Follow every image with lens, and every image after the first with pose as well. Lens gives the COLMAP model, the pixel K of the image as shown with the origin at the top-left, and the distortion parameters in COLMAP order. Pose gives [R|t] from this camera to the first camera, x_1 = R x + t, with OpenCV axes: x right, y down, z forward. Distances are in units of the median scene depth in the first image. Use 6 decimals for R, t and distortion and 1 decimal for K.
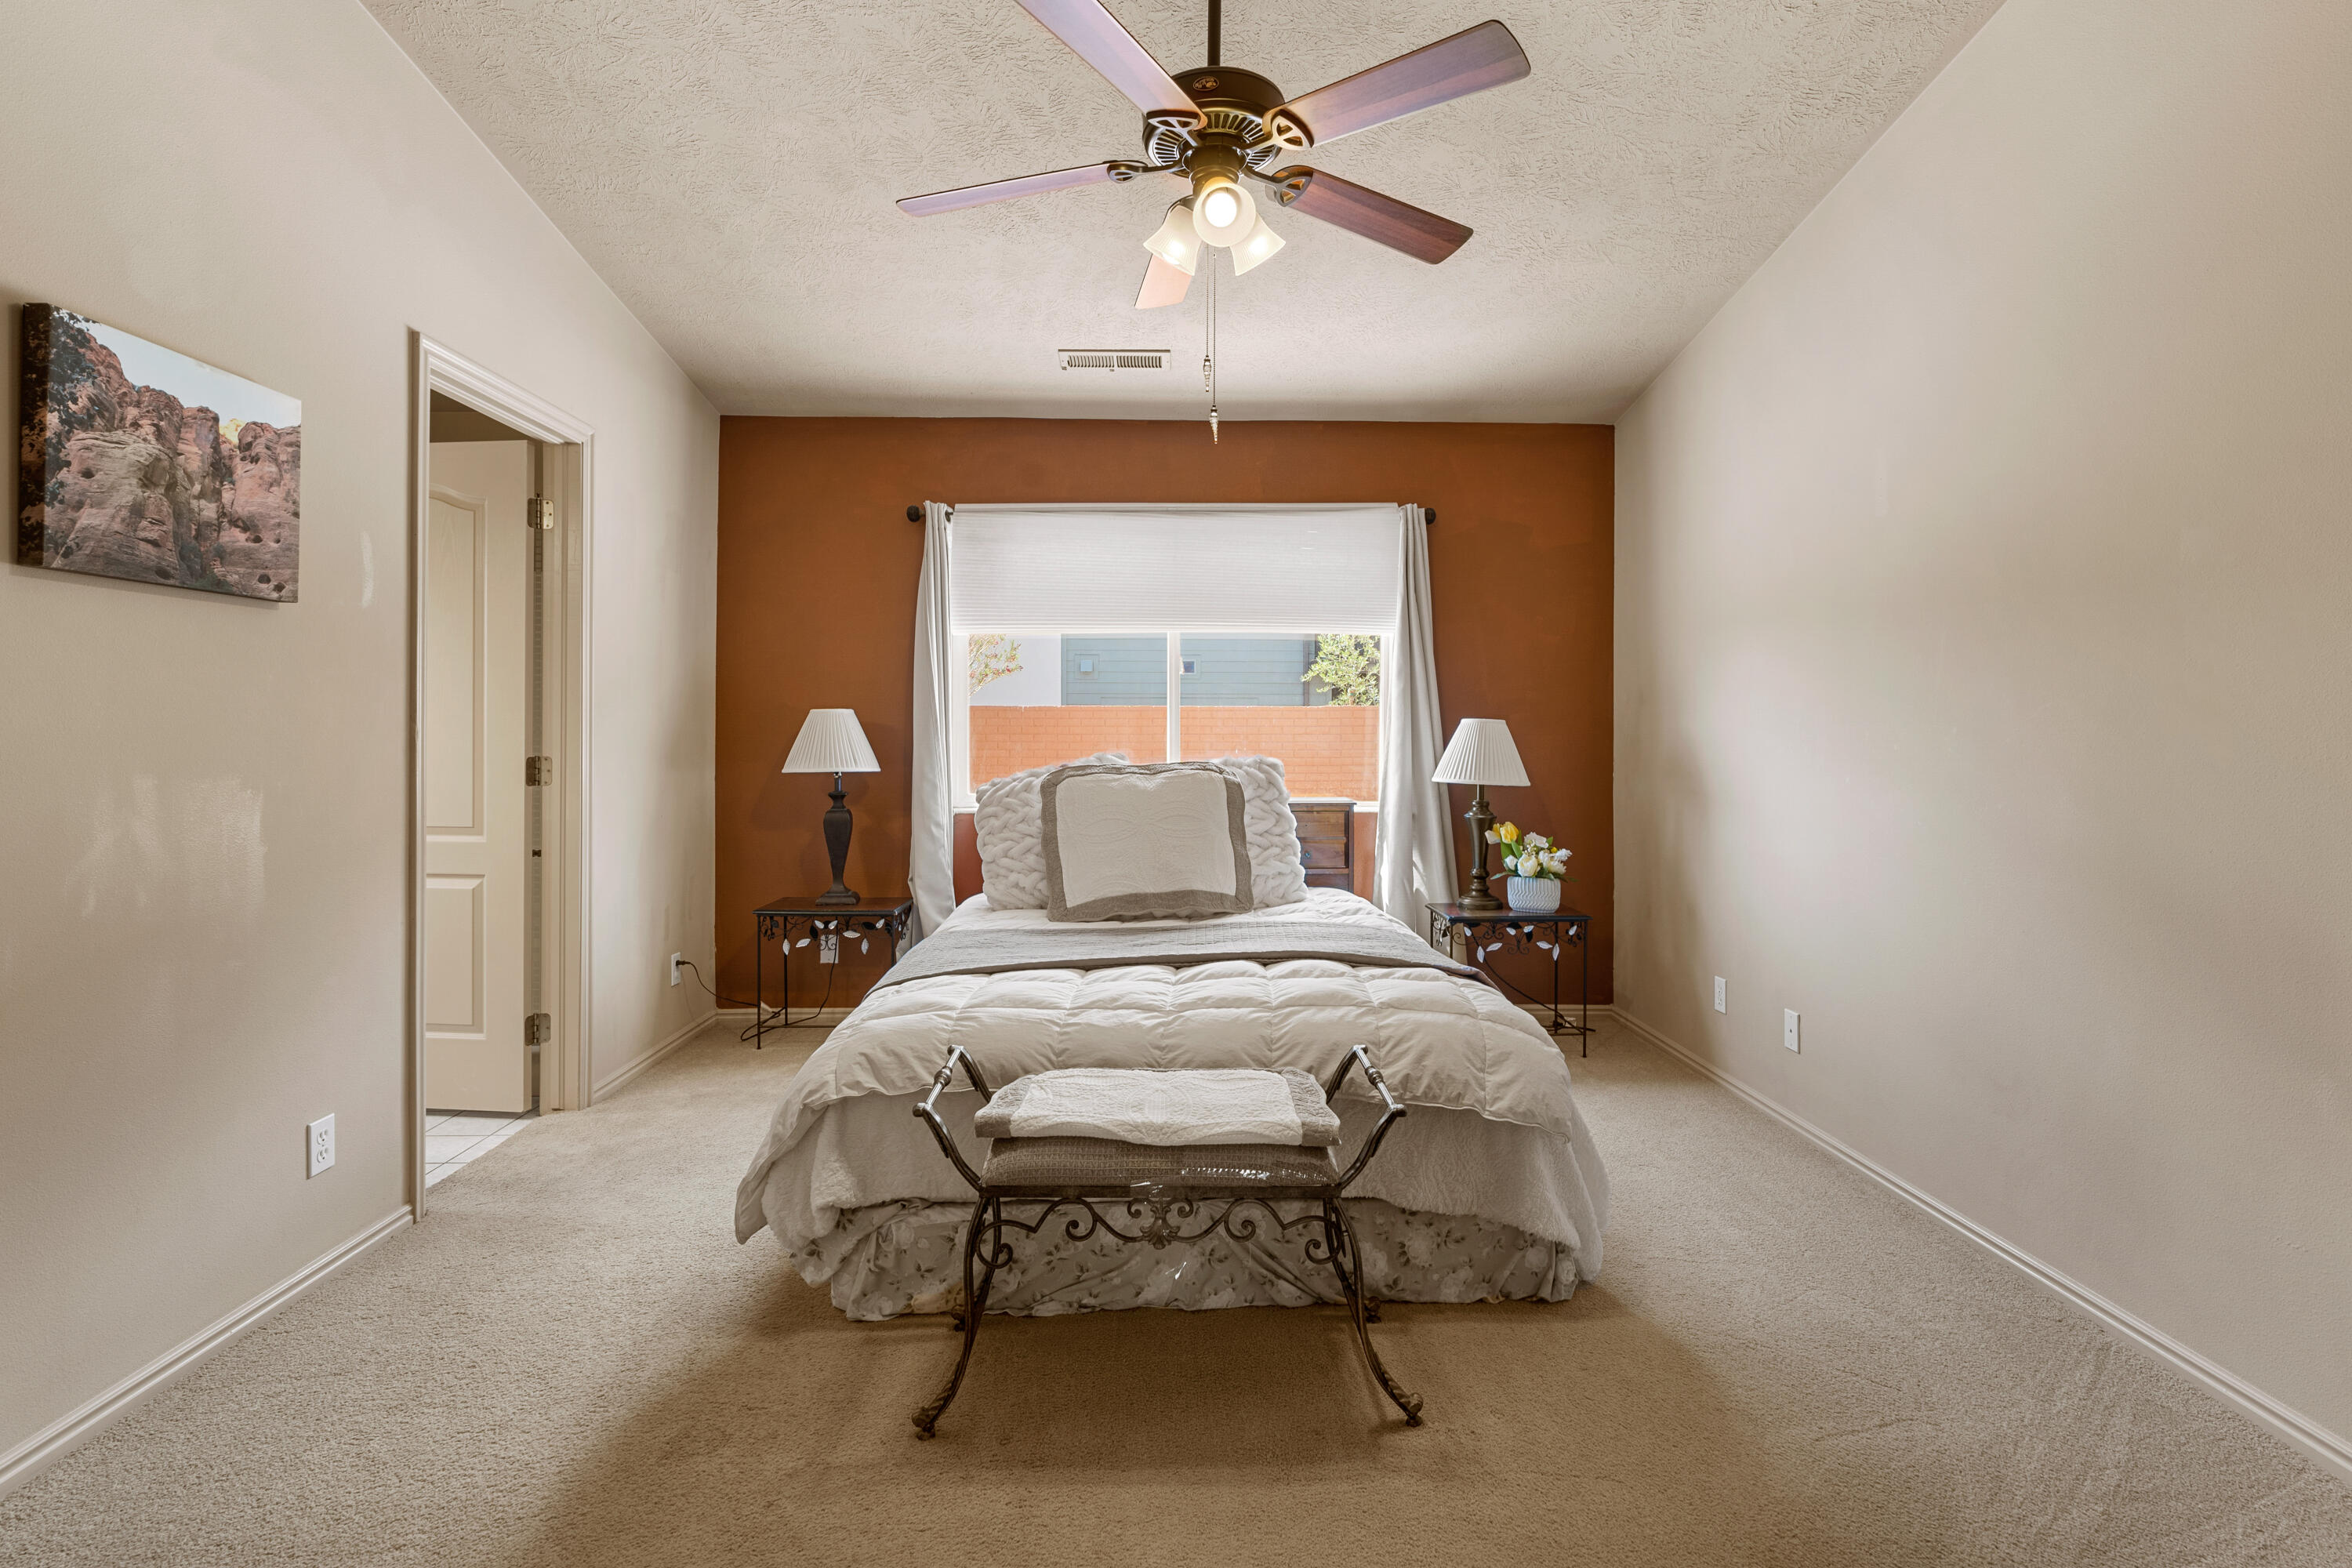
lens RADIAL K [[1083.2, 0, 1167.5], [0, 1083.2, 728.2], [0, 0, 1]] dist [-0.006825, 0.002106]
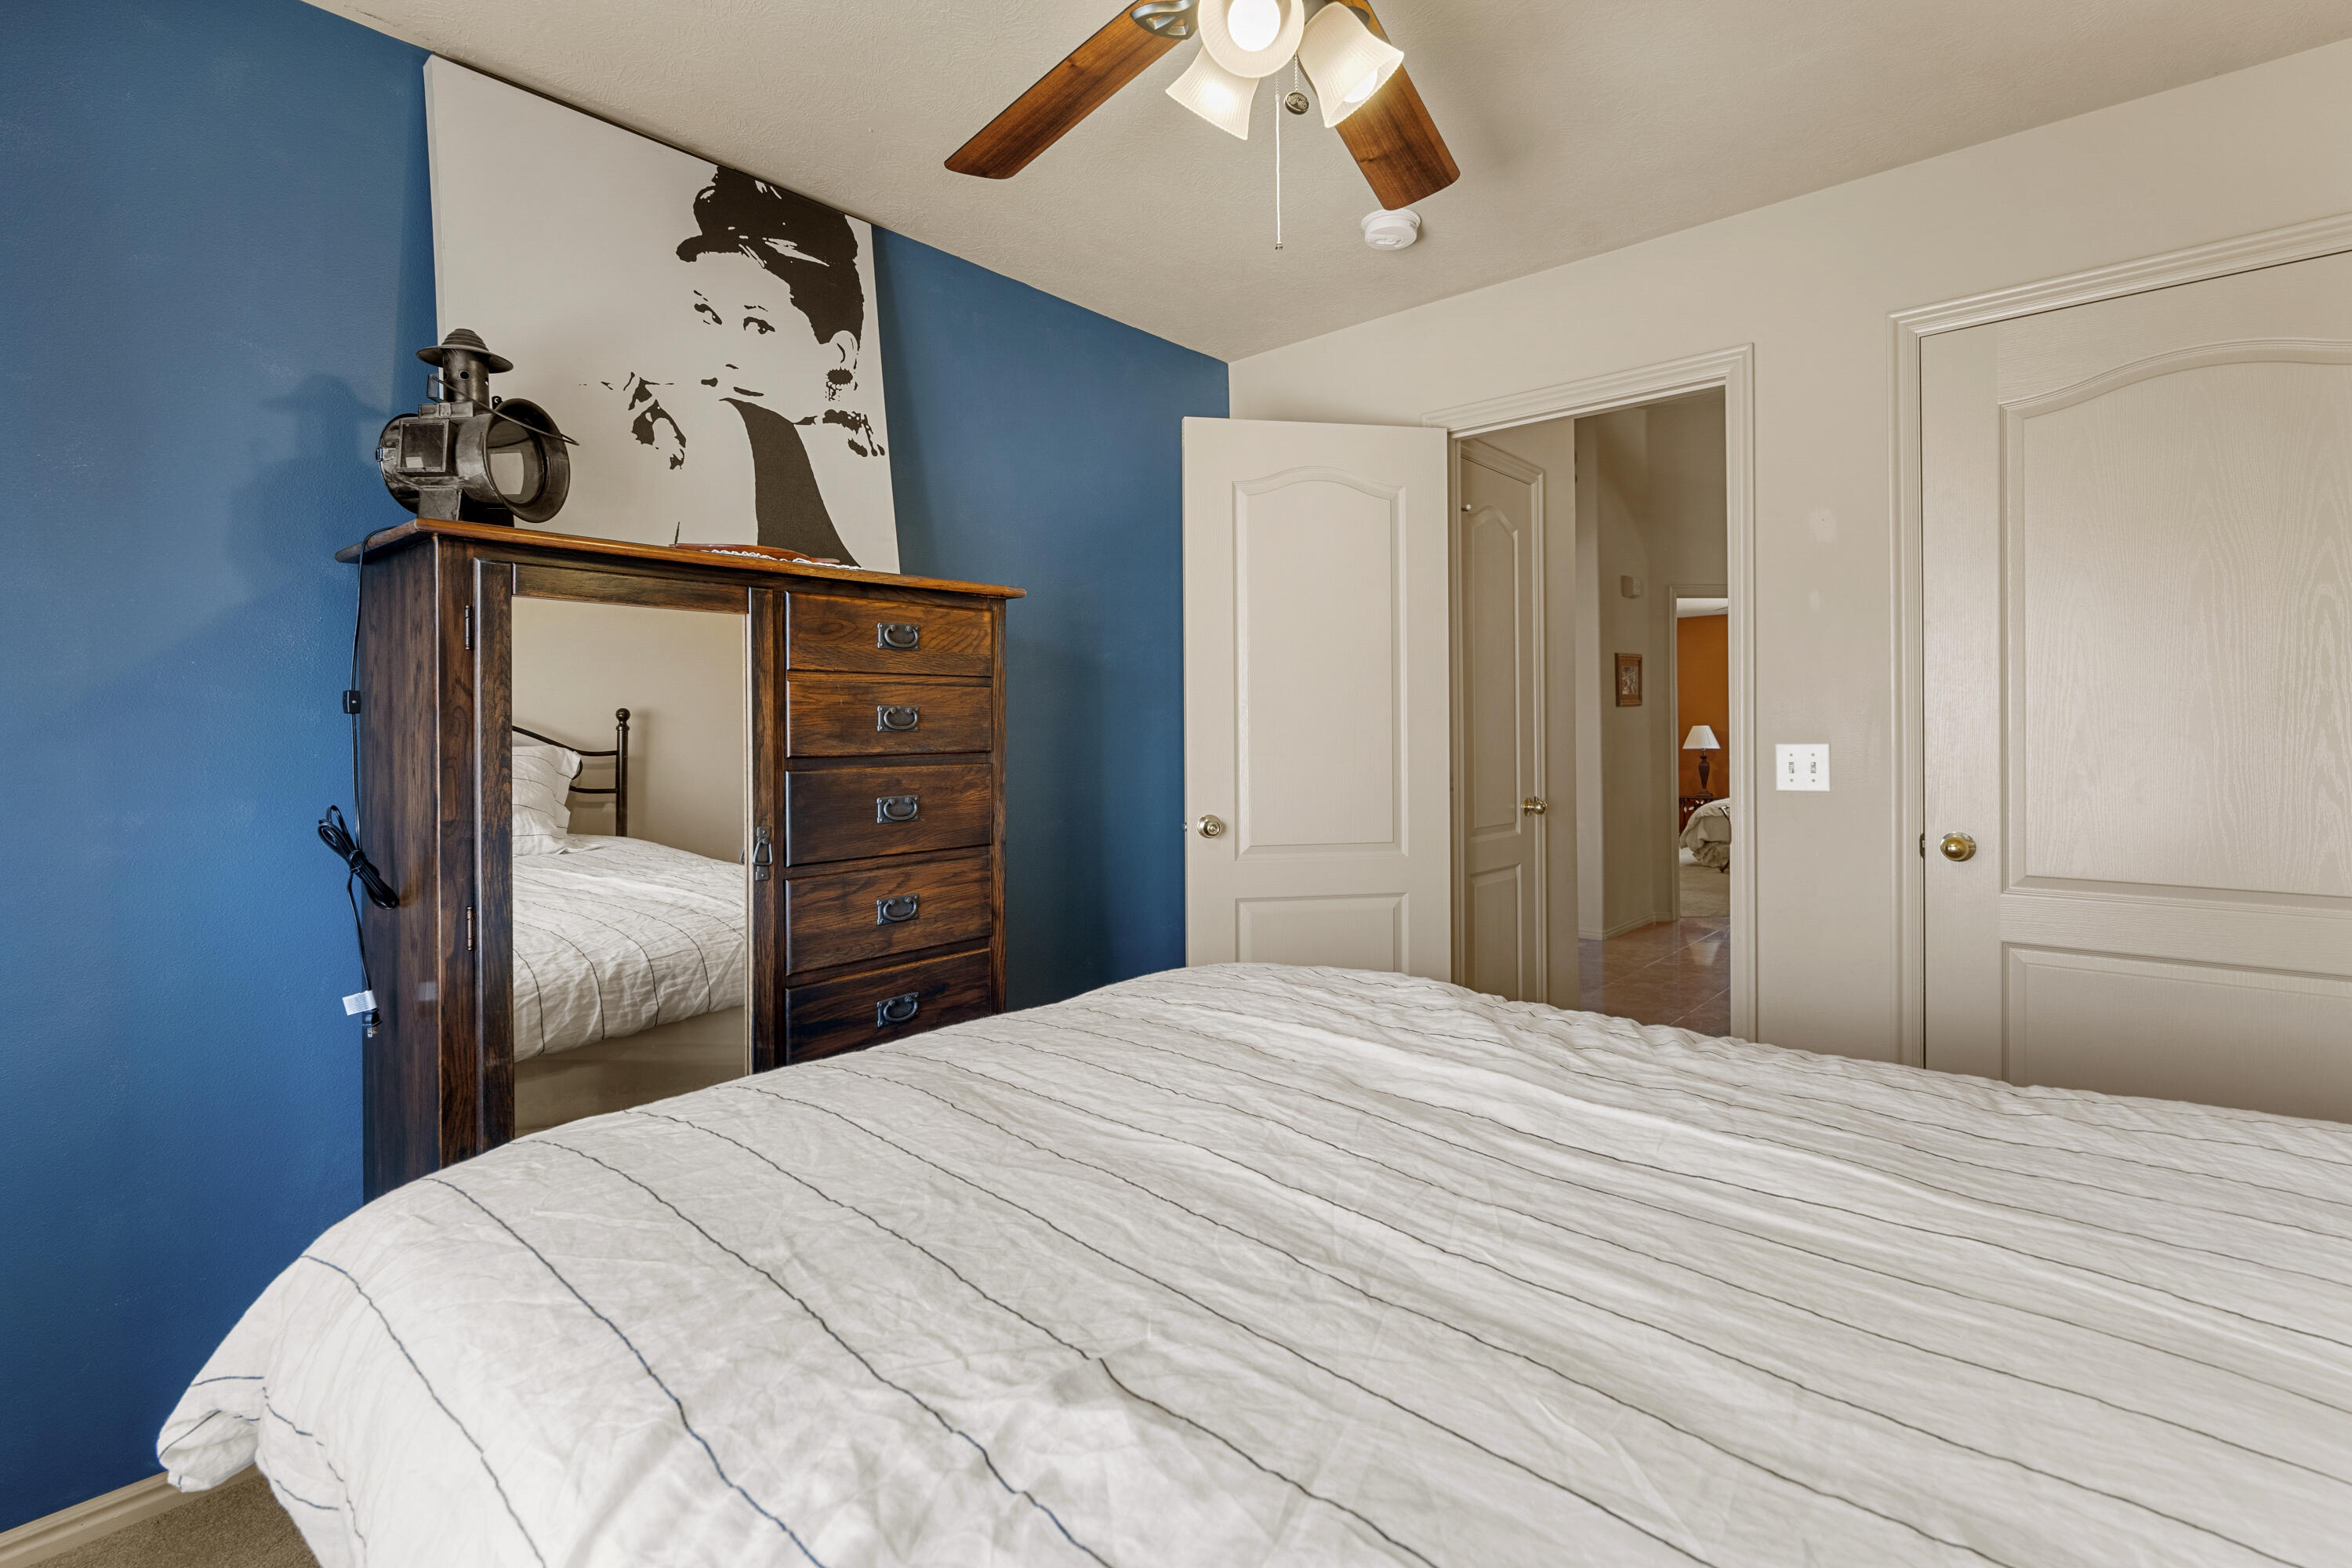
lens RADIAL K [[1083.2, 0, 1166.5], [0, 1083.2, 723.3], [0, 0, 1]] dist [-0.006825, 0.002106]
pose [[0.726180, -0.008577, -0.687451, 0.629699], [0.008555, 0.999957, -0.003439, -0.028545], [0.687451, -0.003383, 0.726223, -2.049476]]
